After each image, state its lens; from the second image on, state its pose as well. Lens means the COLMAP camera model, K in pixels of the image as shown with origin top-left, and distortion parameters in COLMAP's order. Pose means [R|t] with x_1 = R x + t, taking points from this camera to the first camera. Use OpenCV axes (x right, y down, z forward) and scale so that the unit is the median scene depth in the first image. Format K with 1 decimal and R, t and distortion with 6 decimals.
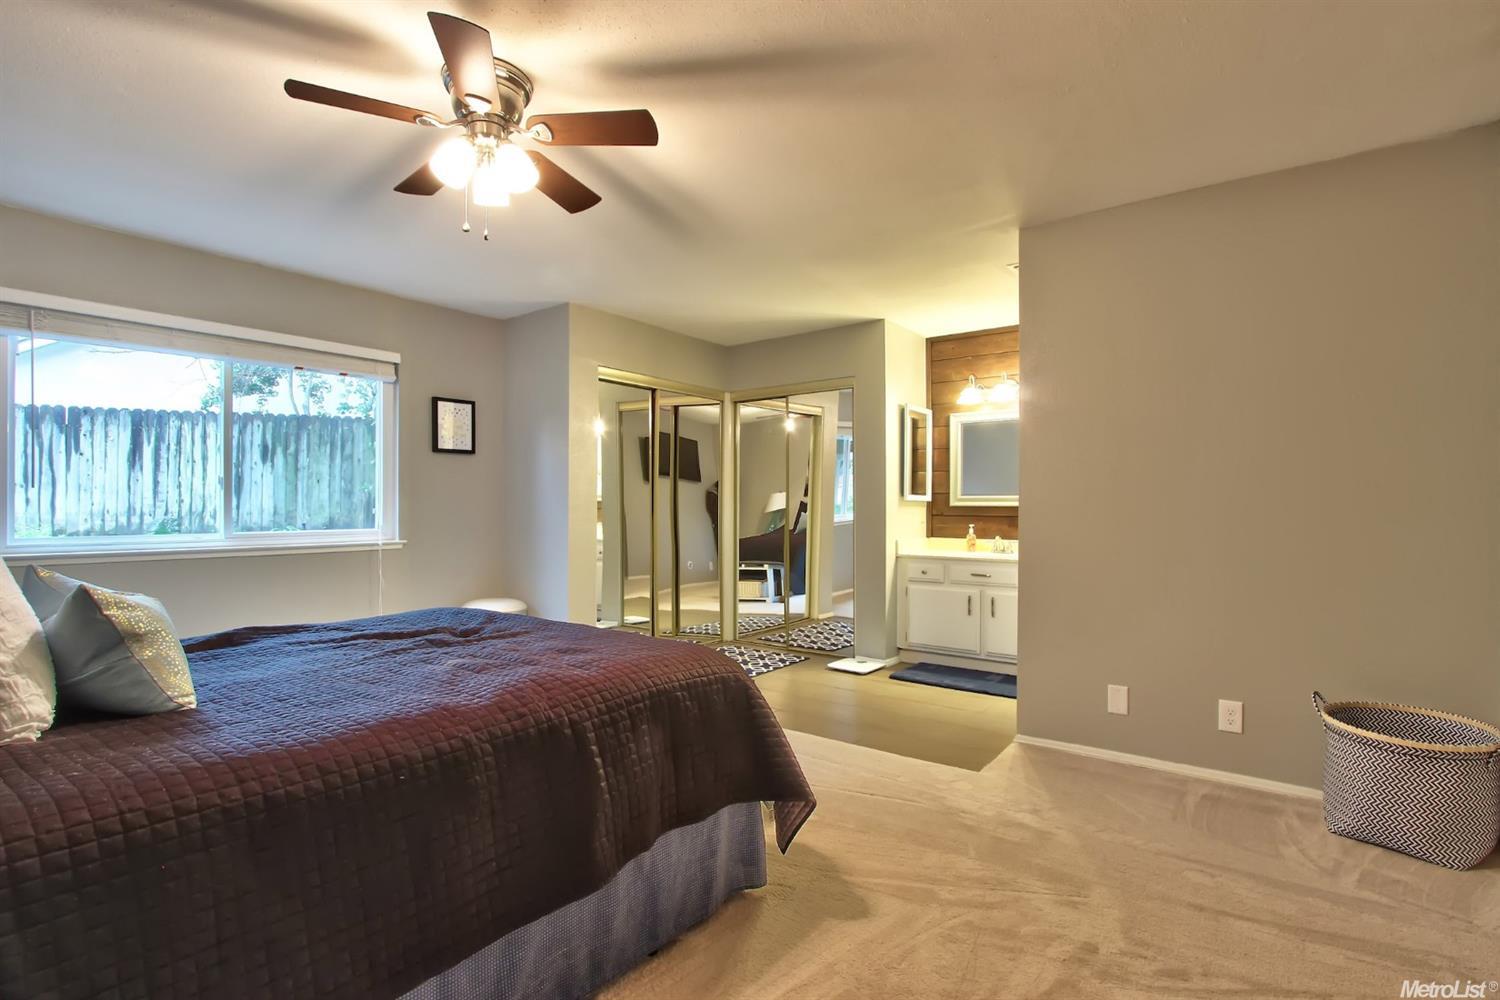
lens RADIAL K [[694.6, 0, 744.6], [0, 694.6, 504.8], [0, 0, 1]] dist [-0.023243, 0.001047]
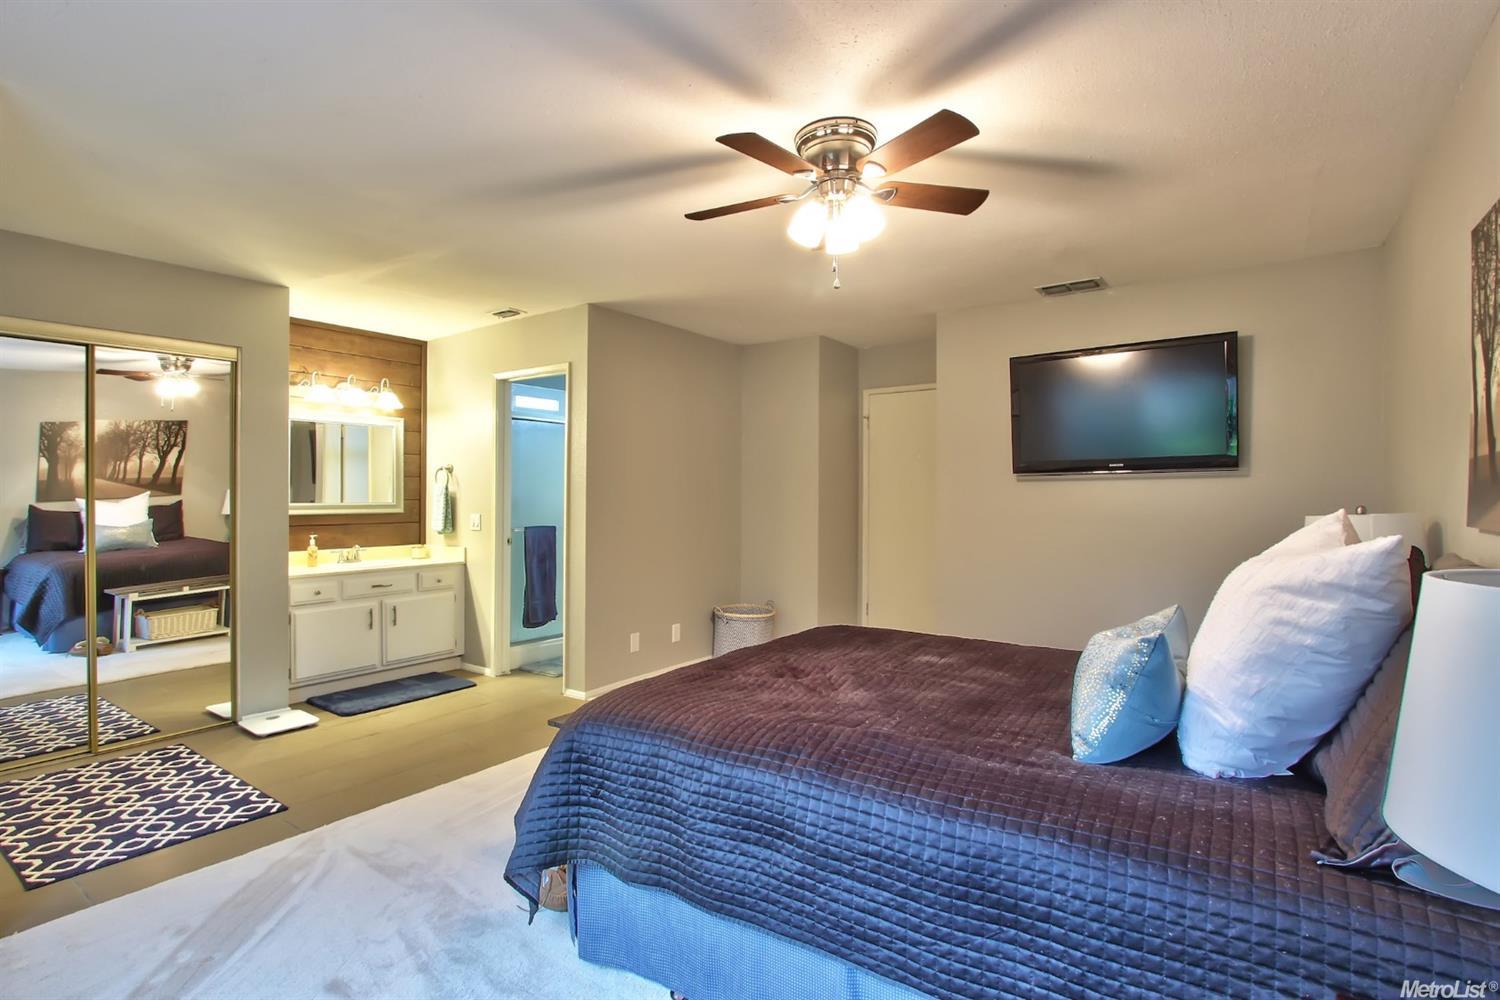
lens RADIAL K [[705.2, 0, 728.0], [0, 705.2, 496.4], [0, 0, 1]] dist [-0.001777, 0.000094]
pose [[0.043452, -0.003612, 0.999049, -0.617865], [0.005737, 0.999978, 0.003366, -0.022997], [-0.999039, 0.005585, 0.043472, 0.468059]]
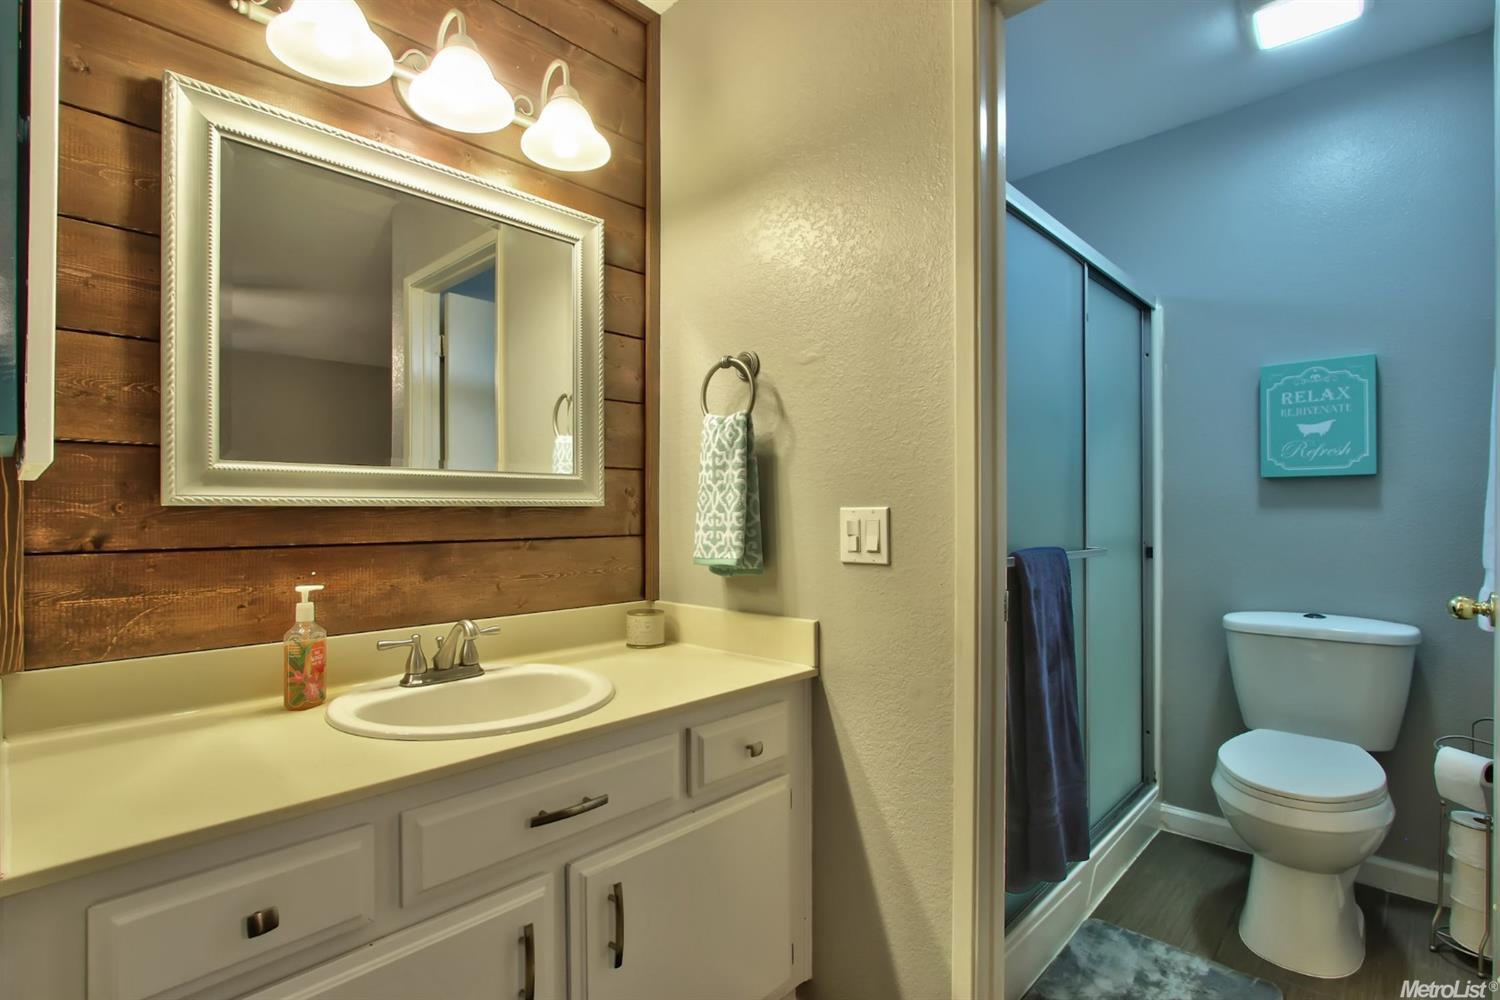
lens RADIAL K [[694.6, 0, 744.6], [0, 694.6, 504.8], [0, 0, 1]] dist [-0.023243, 0.001047]
pose [[0.159639, 0.001792, 0.987174, 0.128208], [0.006475, 0.999975, -0.002862, 0.004154], [-0.987154, 0.006849, 0.159623, 0.899185]]
